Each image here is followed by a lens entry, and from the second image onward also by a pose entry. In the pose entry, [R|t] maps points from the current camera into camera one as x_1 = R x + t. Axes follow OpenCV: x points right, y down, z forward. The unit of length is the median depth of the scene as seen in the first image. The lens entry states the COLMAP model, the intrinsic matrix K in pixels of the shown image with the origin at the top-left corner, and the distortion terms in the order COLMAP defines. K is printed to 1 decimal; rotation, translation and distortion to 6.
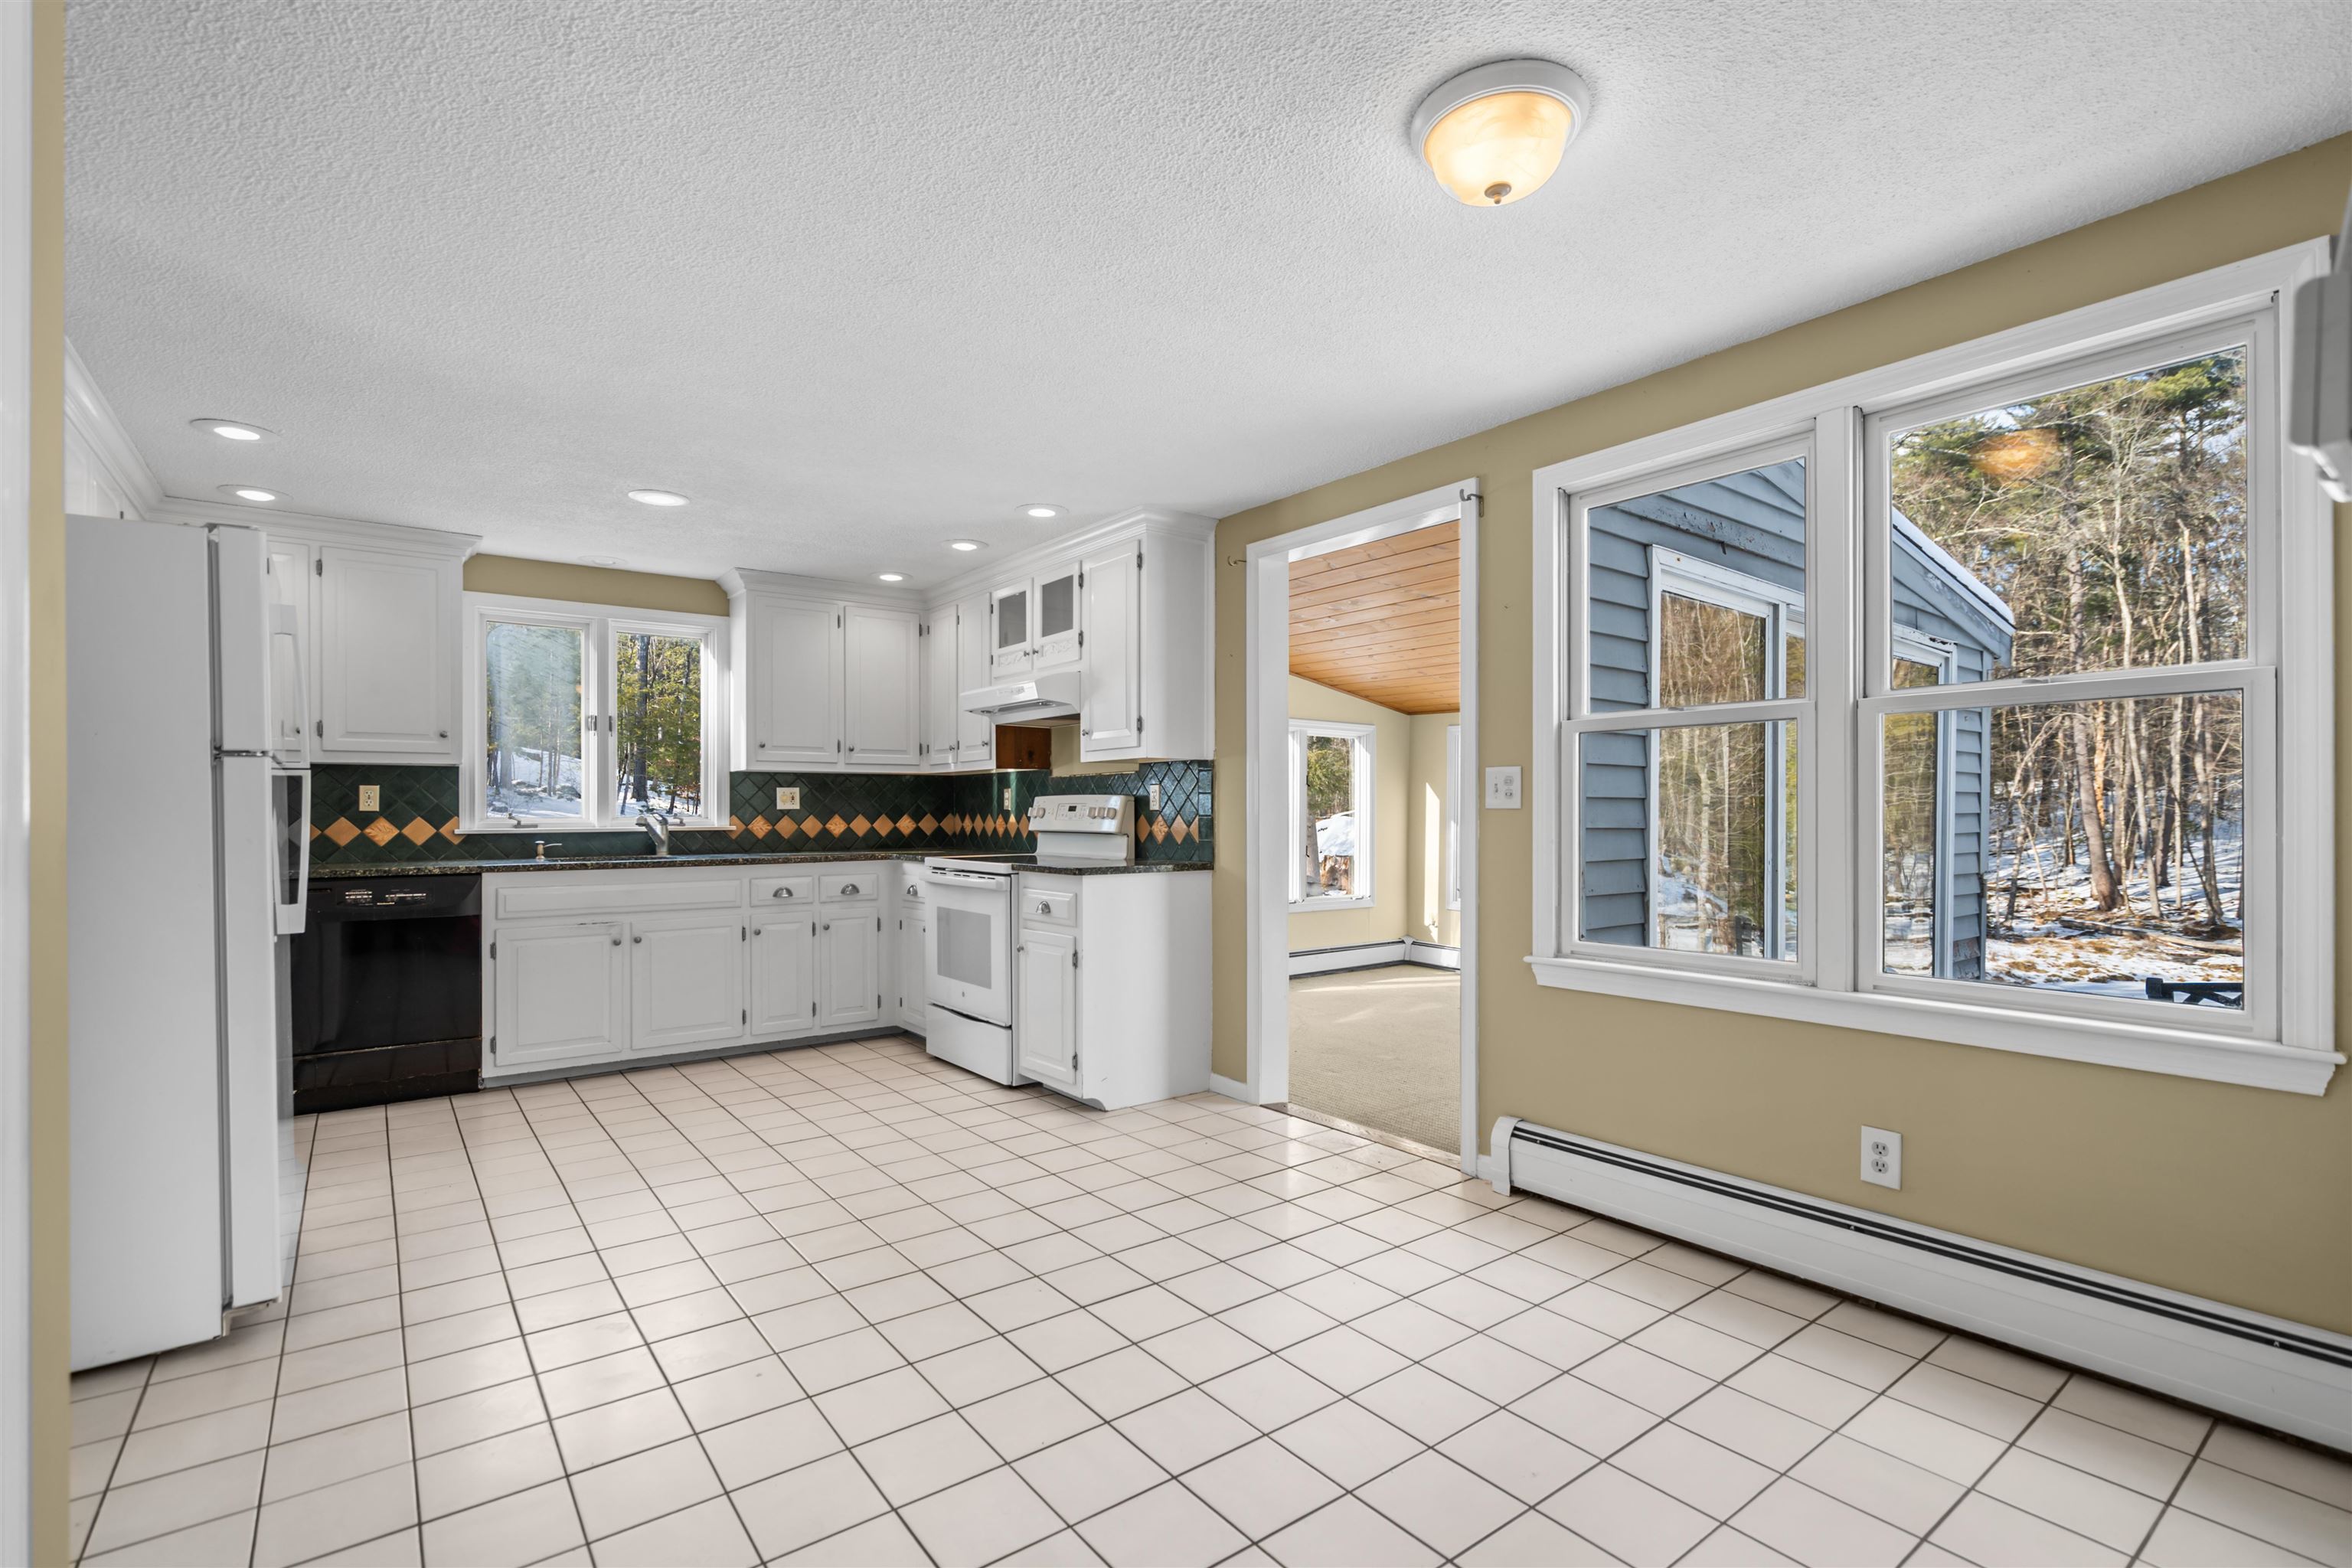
lens RADIAL K [[1065.3, 0, 1166.3], [0, 1065.3, 796.4], [0, 0, 1]] dist [-0.004659, 0.002761]
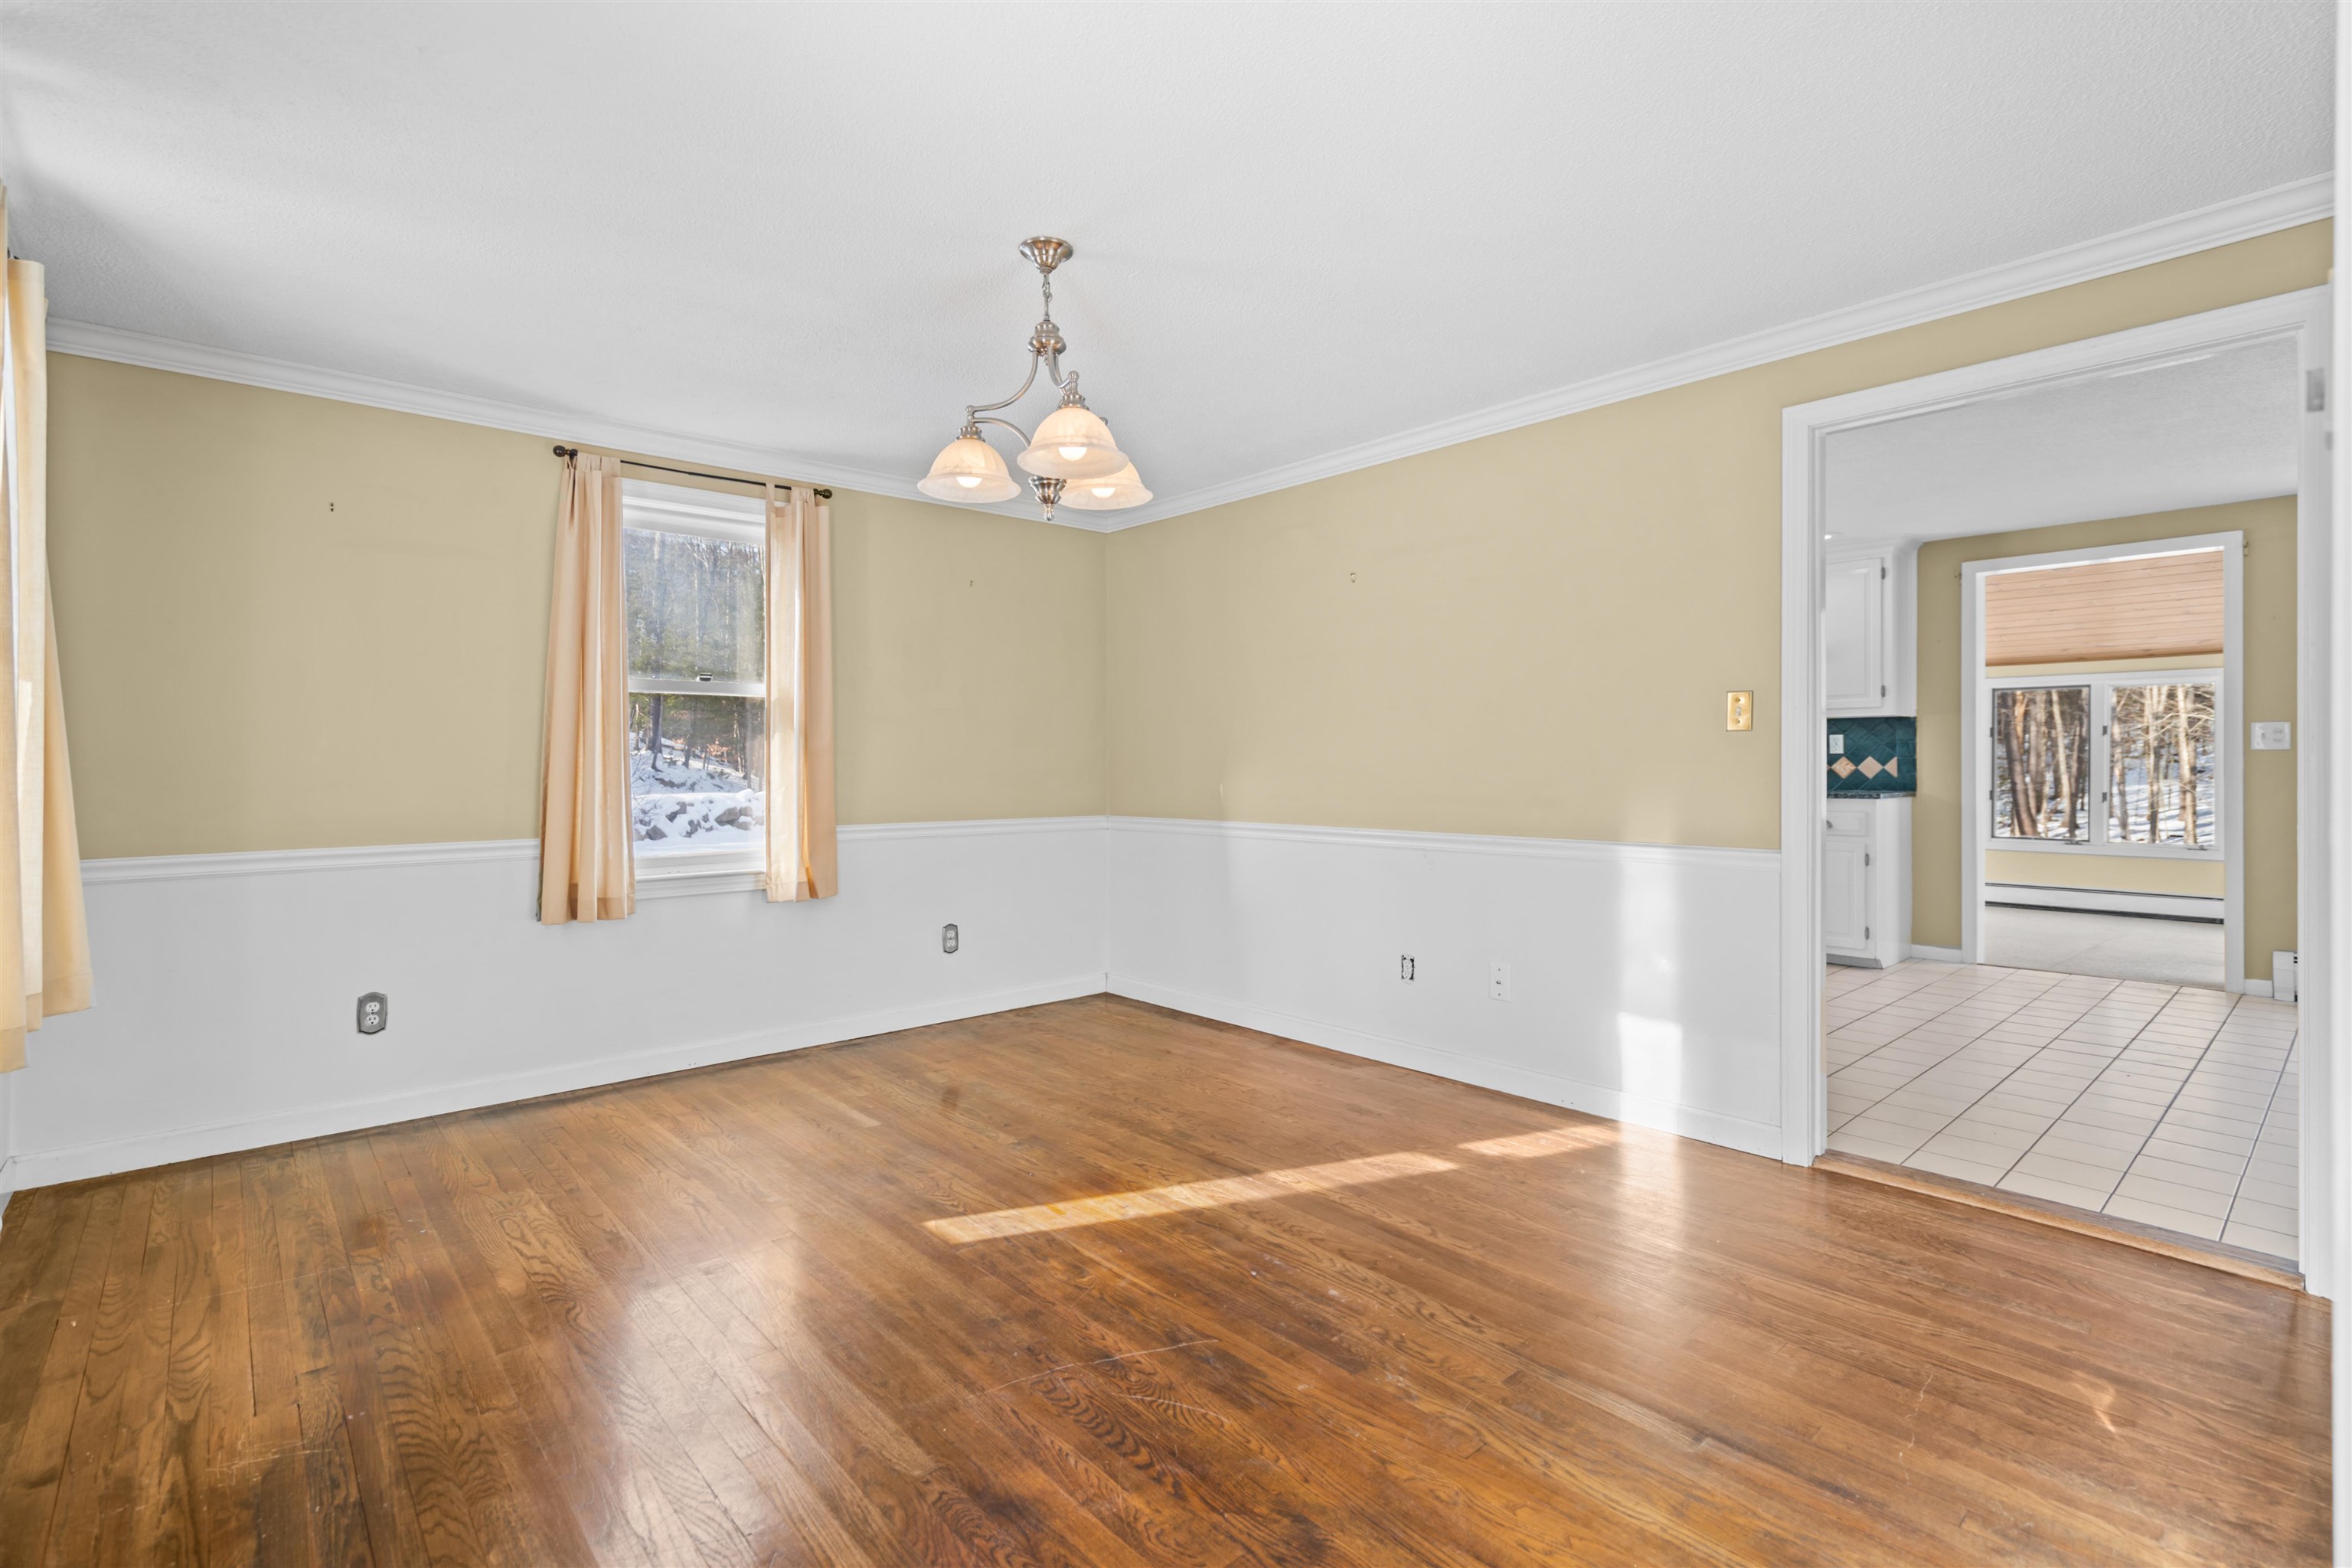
lens RADIAL K [[1065.3, 0, 1173.8], [0, 1065.3, 770.0], [0, 0, 1]] dist [-0.004659, 0.002761]
pose [[0.997131, -0.003101, 0.075629, -0.923946], [0.001628, 0.999808, 0.019525, 0.005488], [-0.075675, -0.019345, 0.996945, -0.271137]]
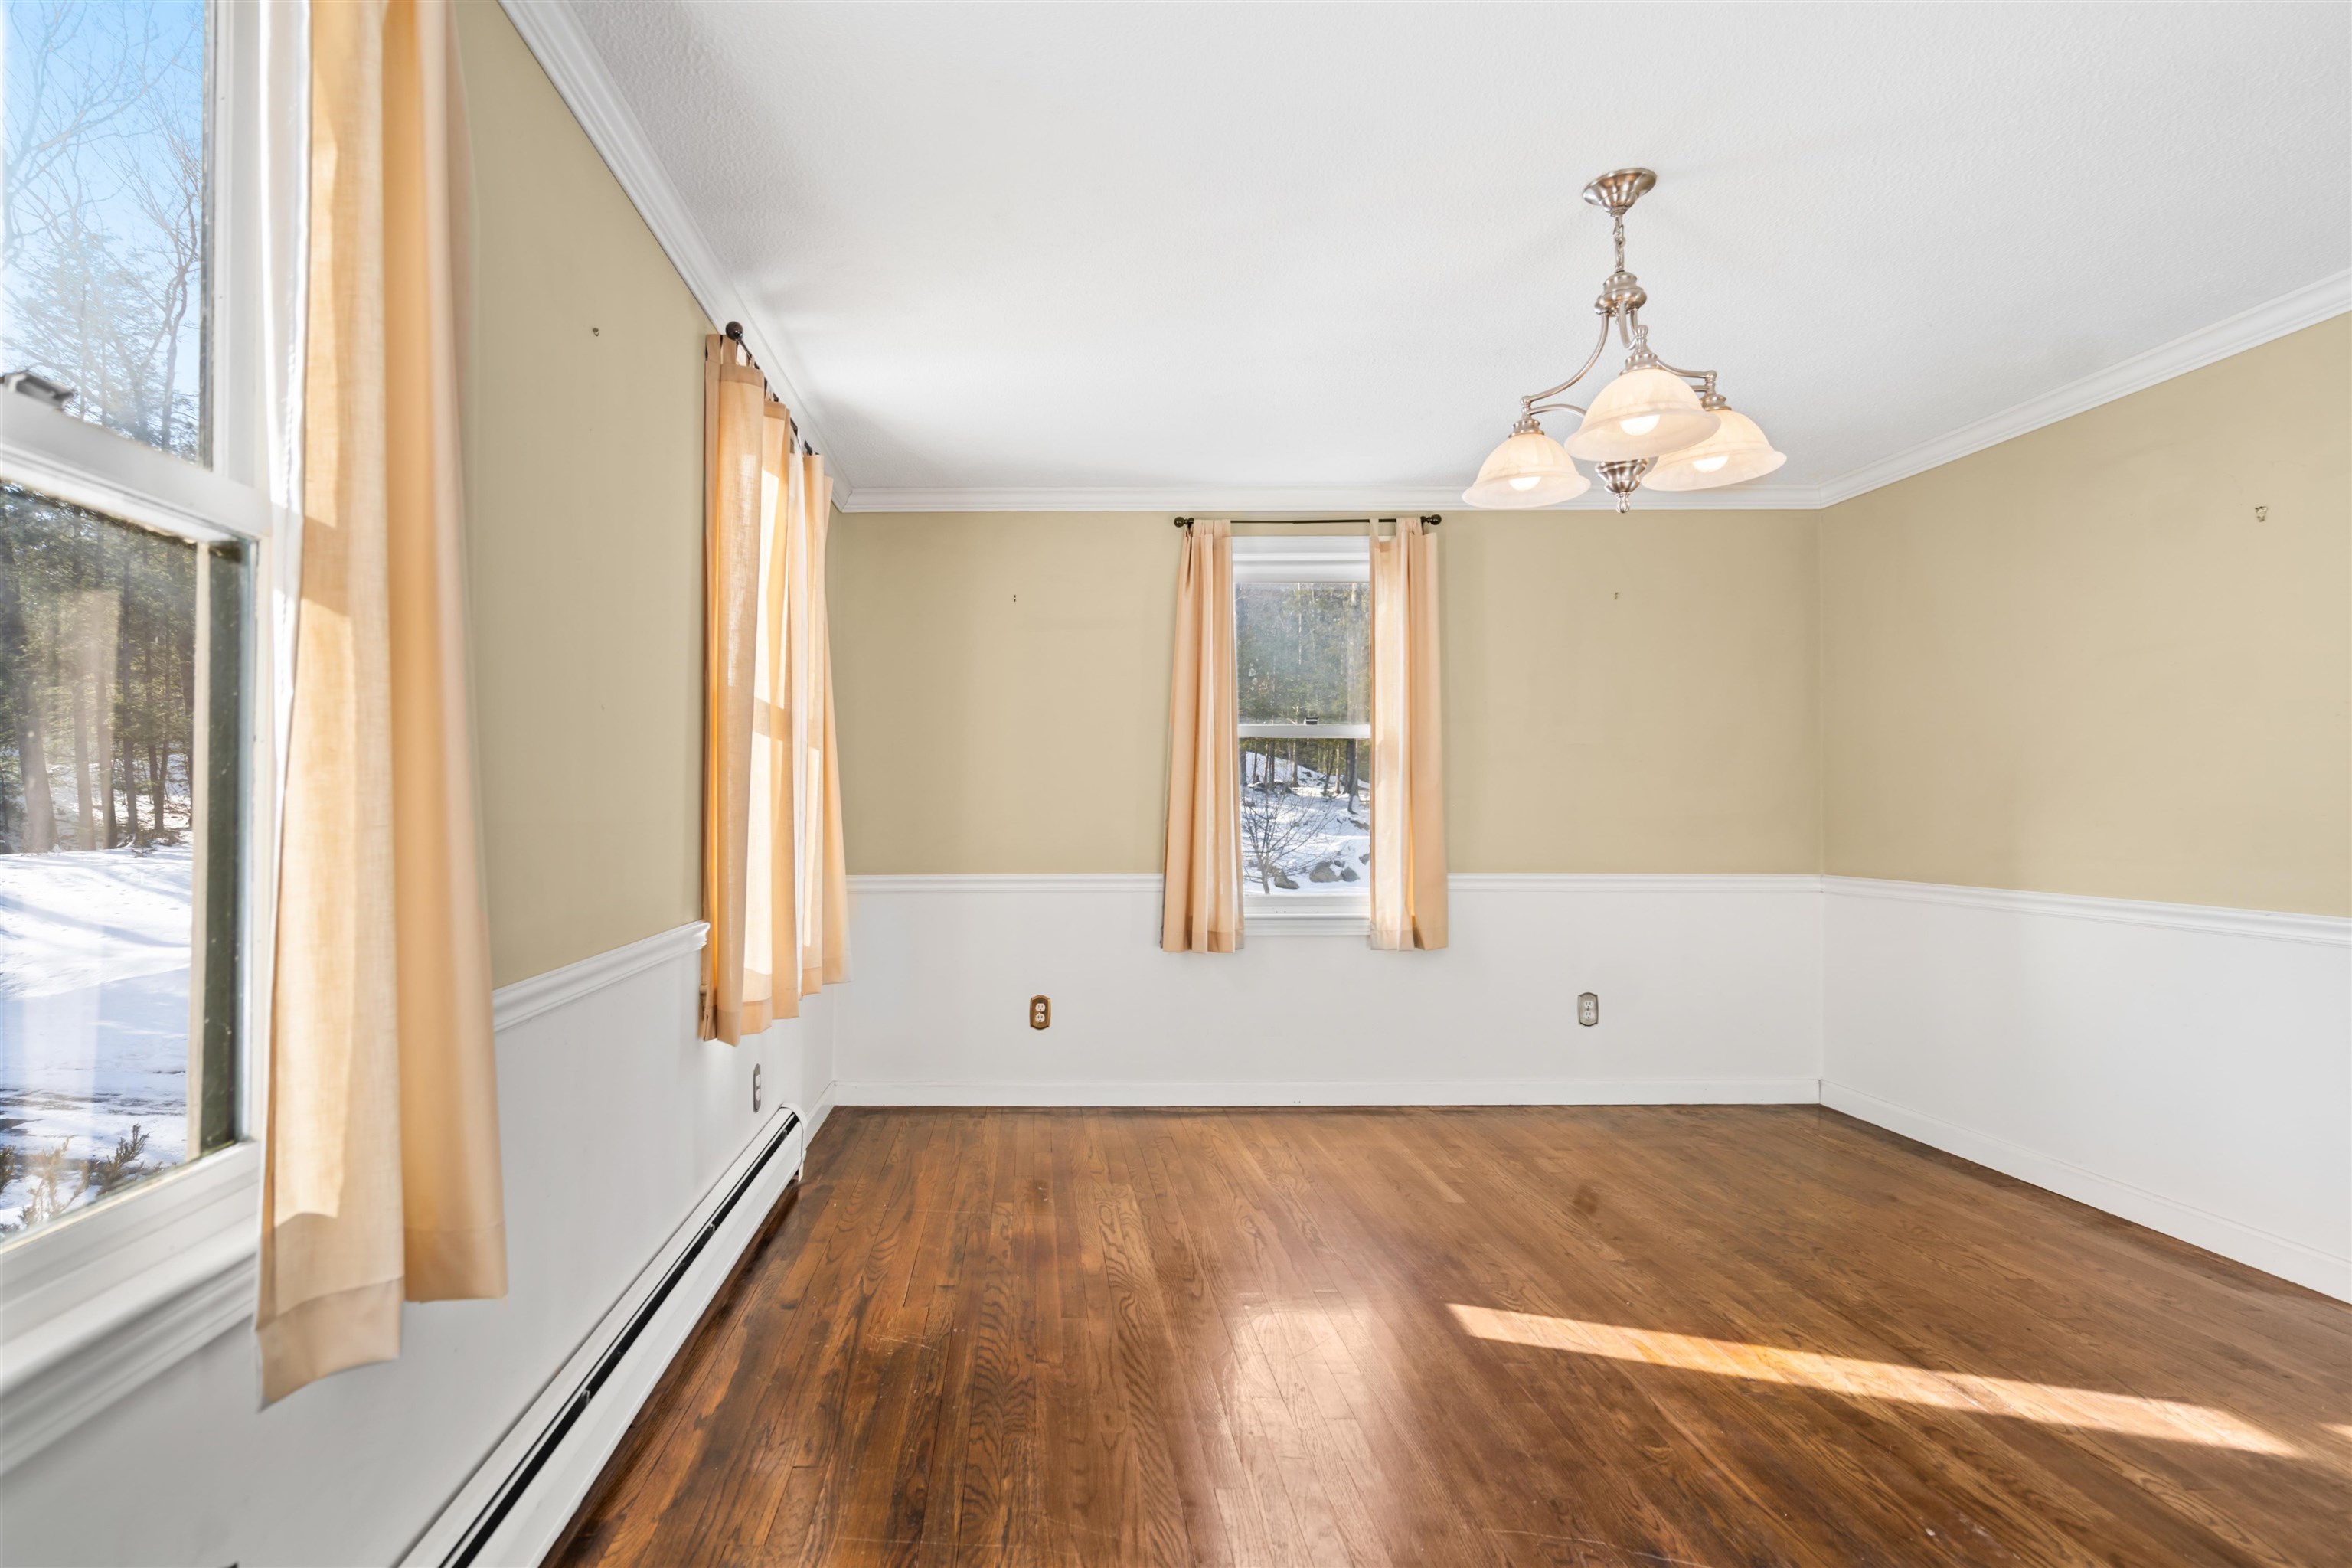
lens RADIAL K [[1122.8, 0, 1048.7], [0, 1122.8, 803.4], [0, 0, 1]] dist [-0.003520, 0.002115]
pose [[0.800183, -0.002723, -0.599750, -0.858379], [0.008670, 0.999938, 0.007027, 0.005947], [0.599694, -0.010823, 0.800156, -0.247514]]
